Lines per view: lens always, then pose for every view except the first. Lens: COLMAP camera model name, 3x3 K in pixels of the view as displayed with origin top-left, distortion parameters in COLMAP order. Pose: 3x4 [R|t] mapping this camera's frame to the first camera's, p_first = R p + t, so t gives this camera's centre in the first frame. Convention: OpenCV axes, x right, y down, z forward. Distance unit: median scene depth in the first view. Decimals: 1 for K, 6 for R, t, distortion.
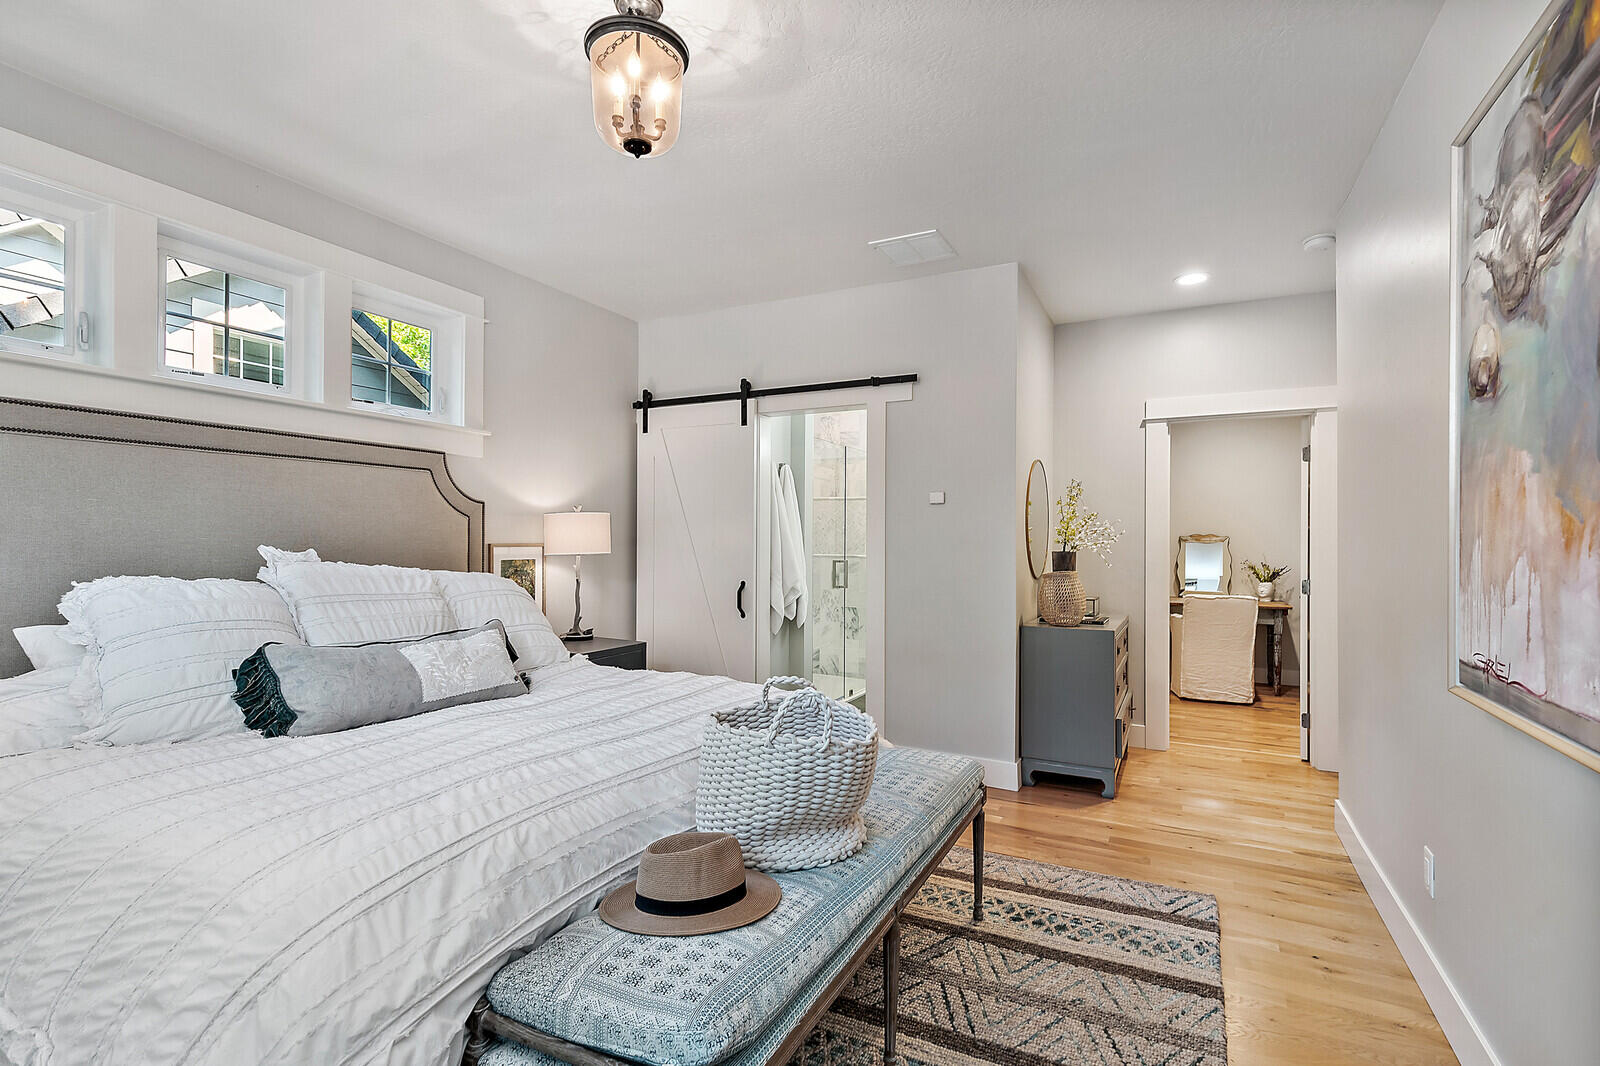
lens RADIAL K [[720.9, 0, 806.1], [0, 720.9, 540.9], [0, 0, 1]] dist [0.002429, 0.000067]
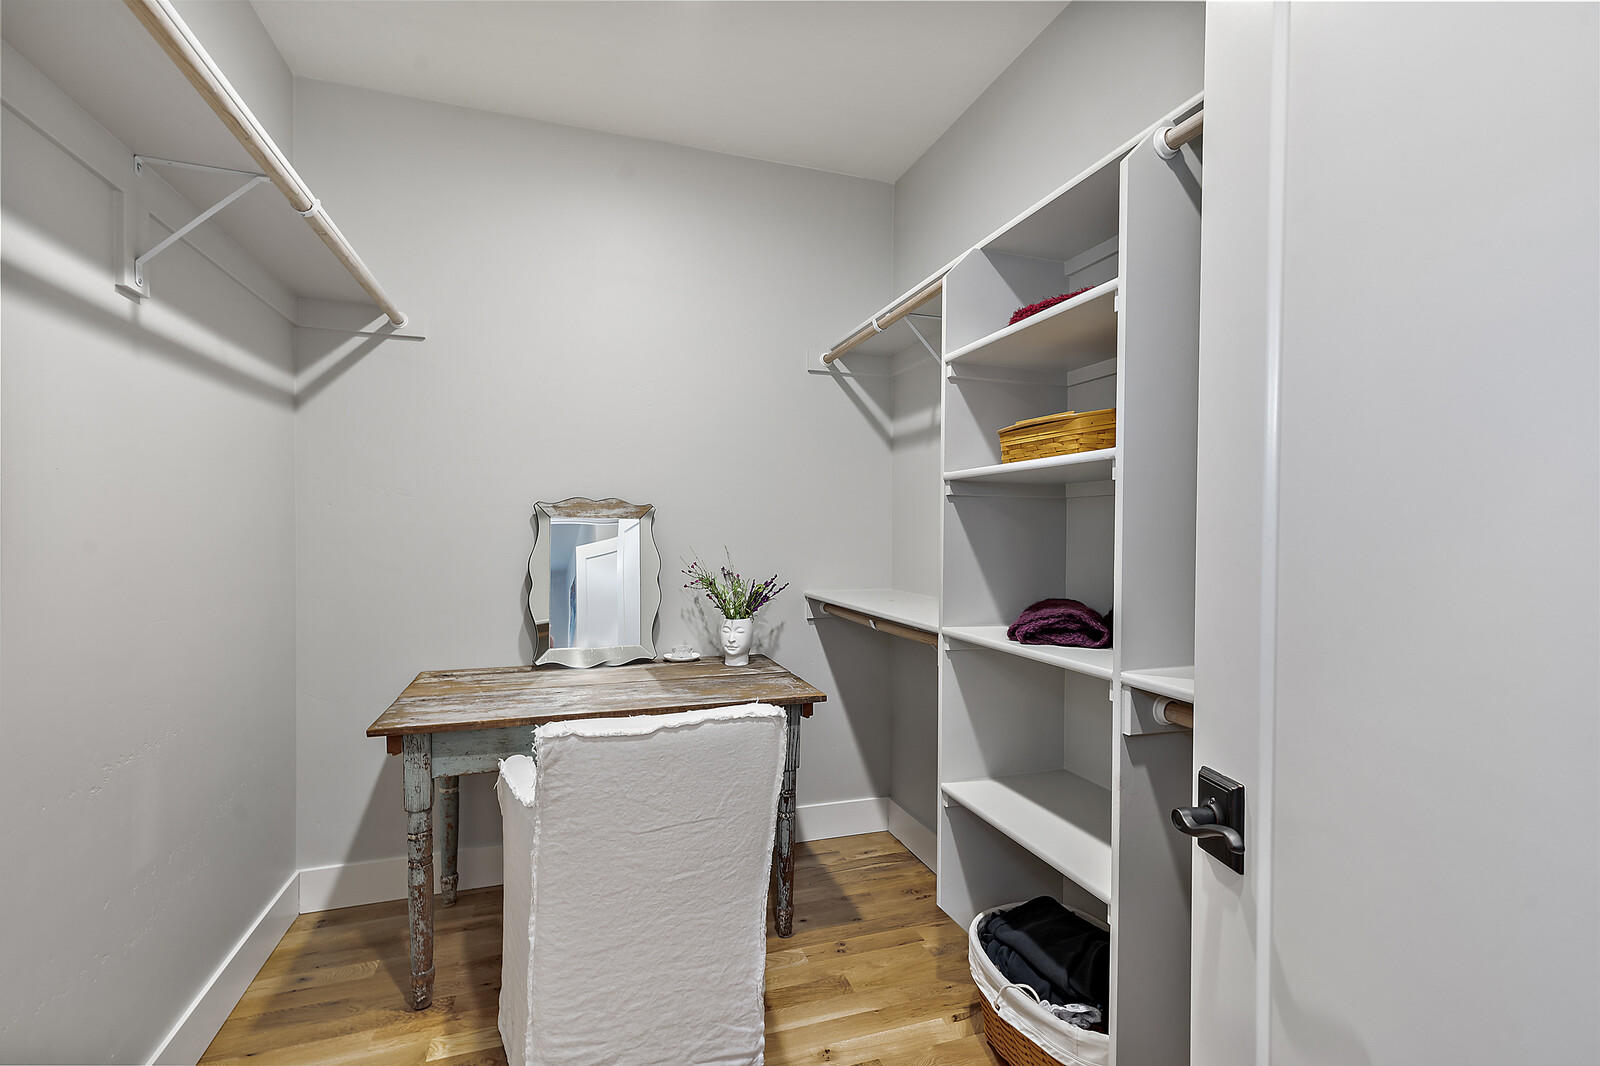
lens RADIAL K [[720.9, 0, 806.1], [0, 720.9, 540.9], [0, 0, 1]] dist [0.002429, 0.000067]
pose [[0.686914, -0.020029, 0.726462, 0.372906], [0.008377, 0.999772, 0.019644, 0.007824], [-0.726690, -0.007408, 0.686925, 0.693596]]
